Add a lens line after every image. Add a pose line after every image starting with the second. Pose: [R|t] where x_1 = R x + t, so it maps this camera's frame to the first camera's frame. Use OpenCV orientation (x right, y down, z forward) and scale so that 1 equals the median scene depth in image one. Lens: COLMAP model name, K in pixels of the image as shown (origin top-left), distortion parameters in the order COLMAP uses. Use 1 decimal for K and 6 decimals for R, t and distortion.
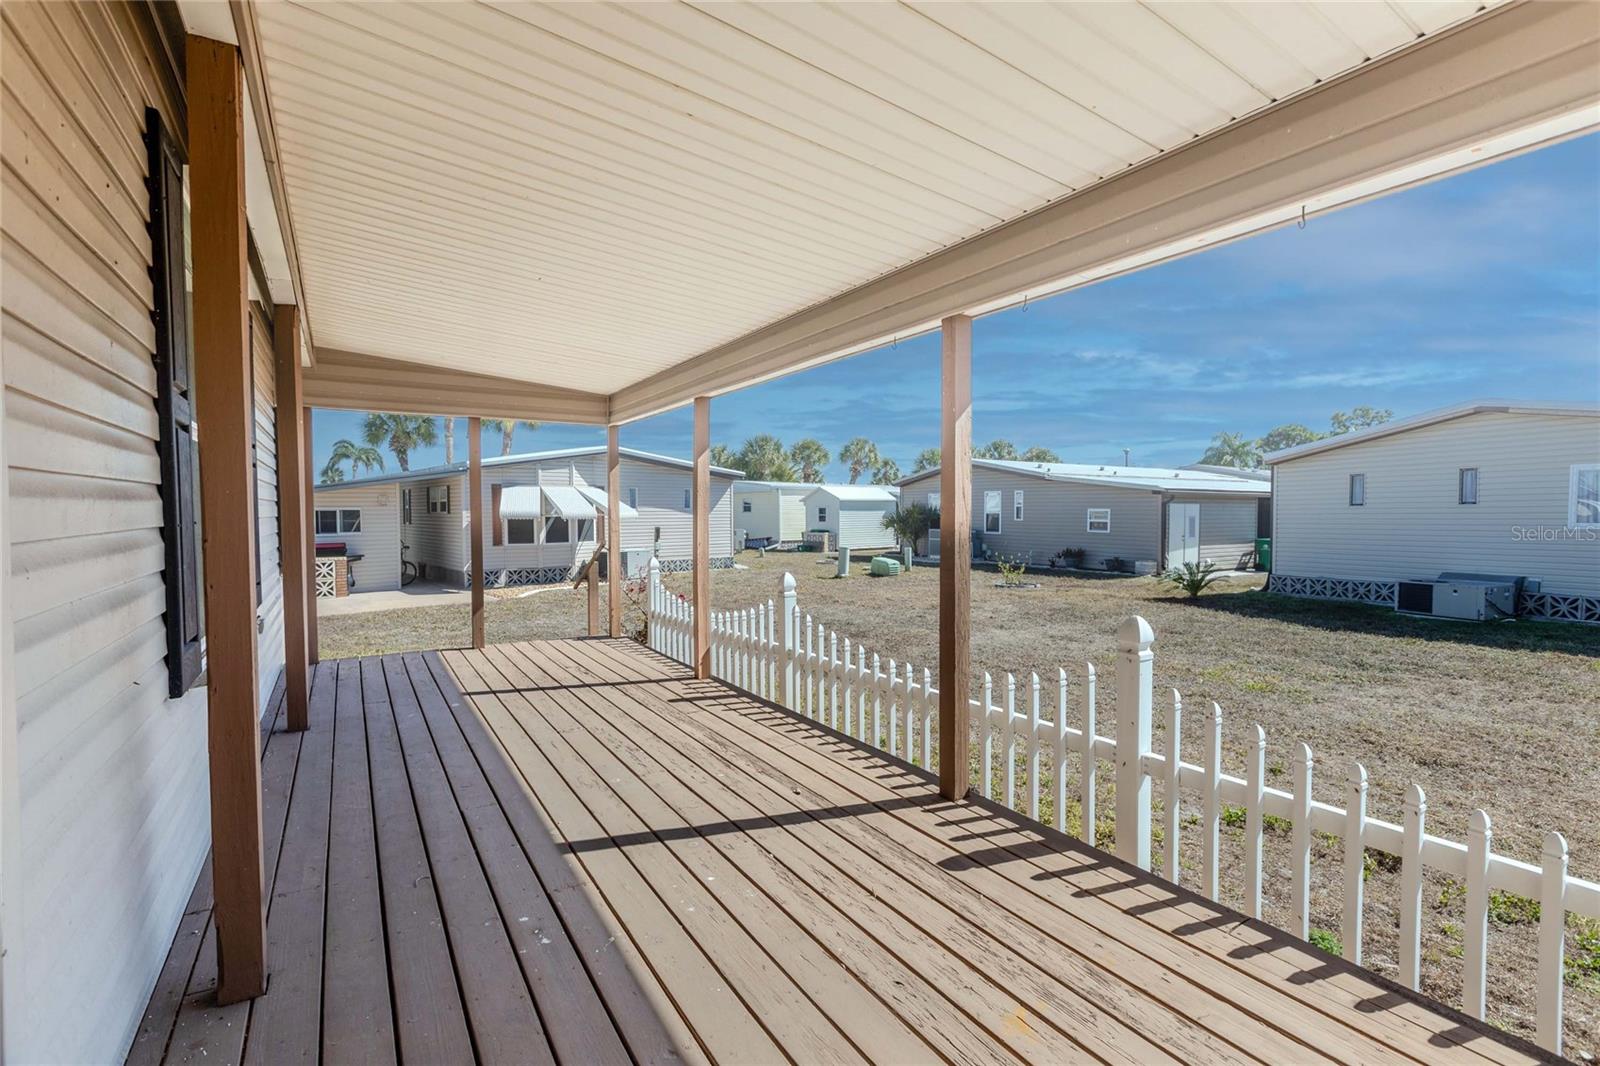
lens RADIAL K [[772.9, 0, 804.6], [0, 772.9, 538.6], [0, 0, 1]] dist [0.003797, -0.000569]
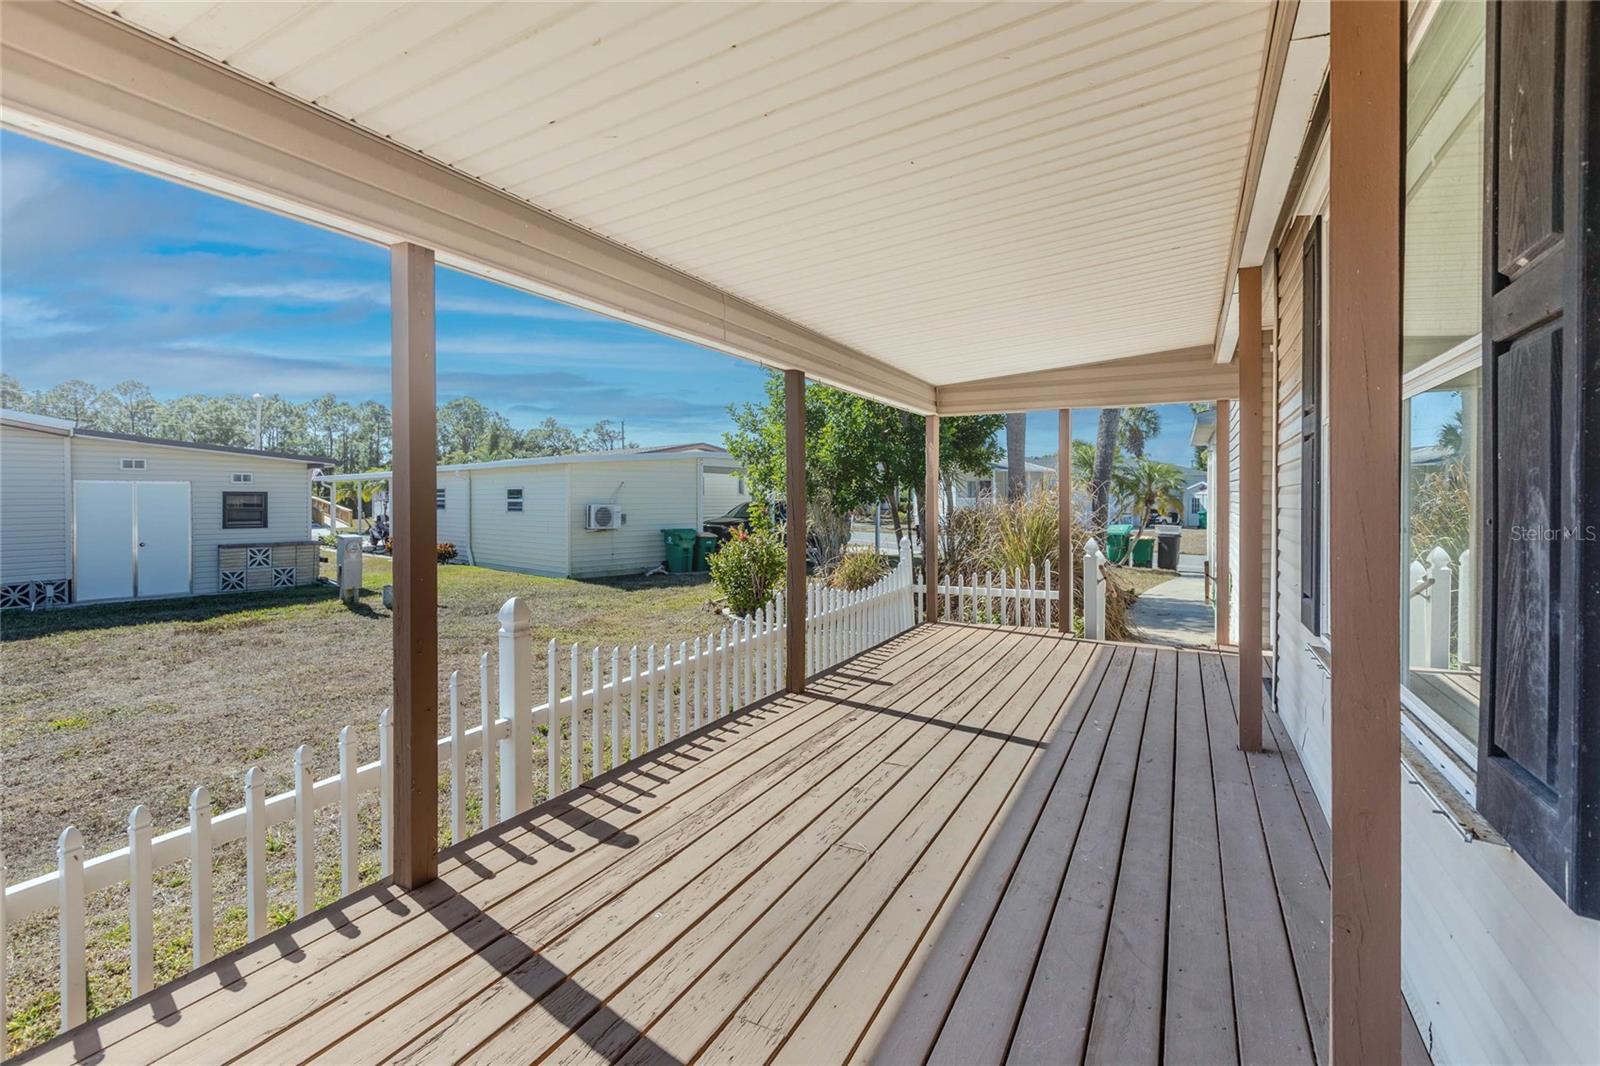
lens RADIAL K [[735.2, 0, 803.2], [0, 735.2, 491.5], [0, 0, 1]] dist [0.002932, 0.000105]
pose [[-0.528011, 0.010382, 0.849174, -0.862609], [0.031240, 0.999486, 0.007206, -0.050590], [-0.848663, 0.030333, -0.528064, 1.465638]]
